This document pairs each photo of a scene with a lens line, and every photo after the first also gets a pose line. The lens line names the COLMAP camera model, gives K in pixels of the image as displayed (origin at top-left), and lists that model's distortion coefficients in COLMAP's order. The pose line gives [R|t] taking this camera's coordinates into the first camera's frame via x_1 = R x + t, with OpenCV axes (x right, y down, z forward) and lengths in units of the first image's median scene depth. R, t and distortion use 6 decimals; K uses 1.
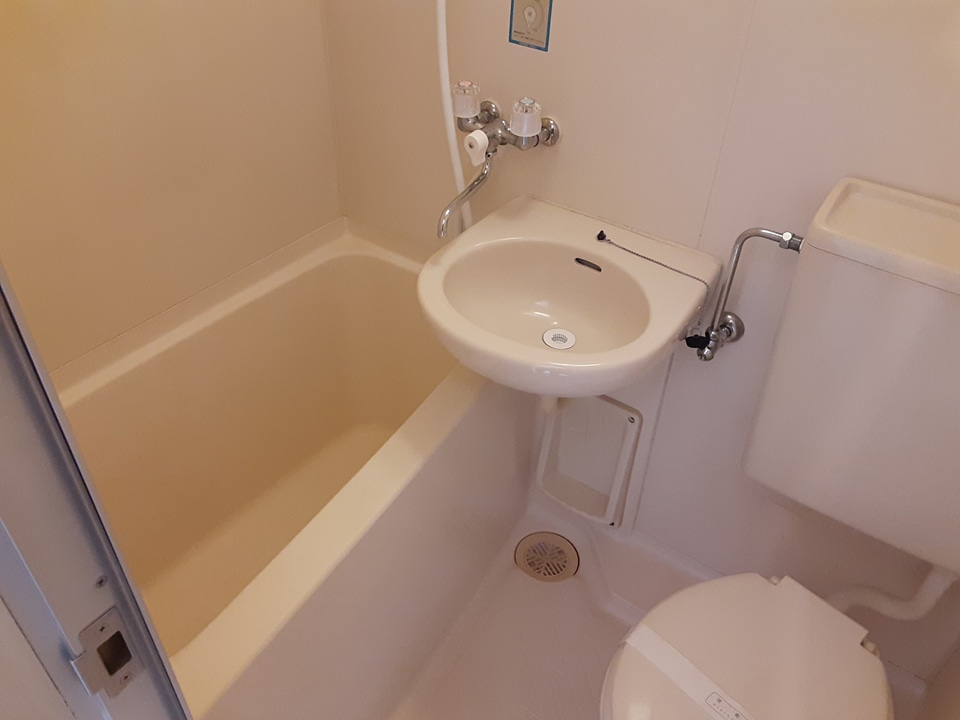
lens RADIAL K [[772.9, 0, 470.8], [0, 772.9, 365.3], [0, 0, 1]] dist [0.014728, -0.004061]
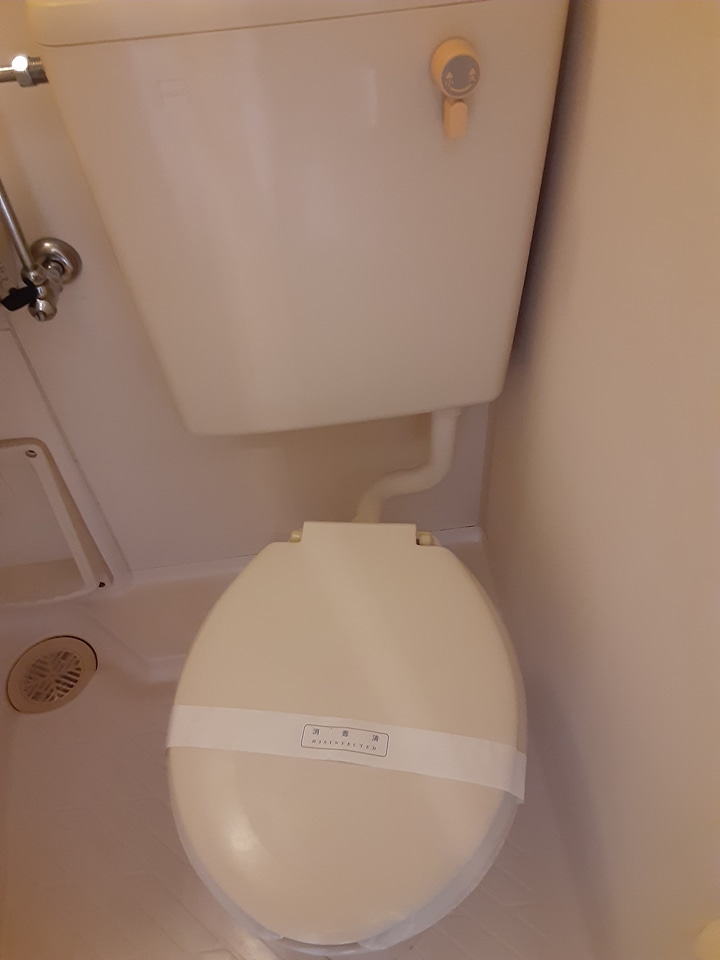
lens RADIAL K [[772.9, 0, 360.2], [0, 772.9, 481.3], [0, 0, 1]] dist [0.014728, -0.004061]
pose [[0.730206, -0.543679, 0.413778, 0.147841], [0.481055, 0.839180, 0.253698, 0.068998], [-0.485165, 0.013798, 0.874314, 0.297612]]
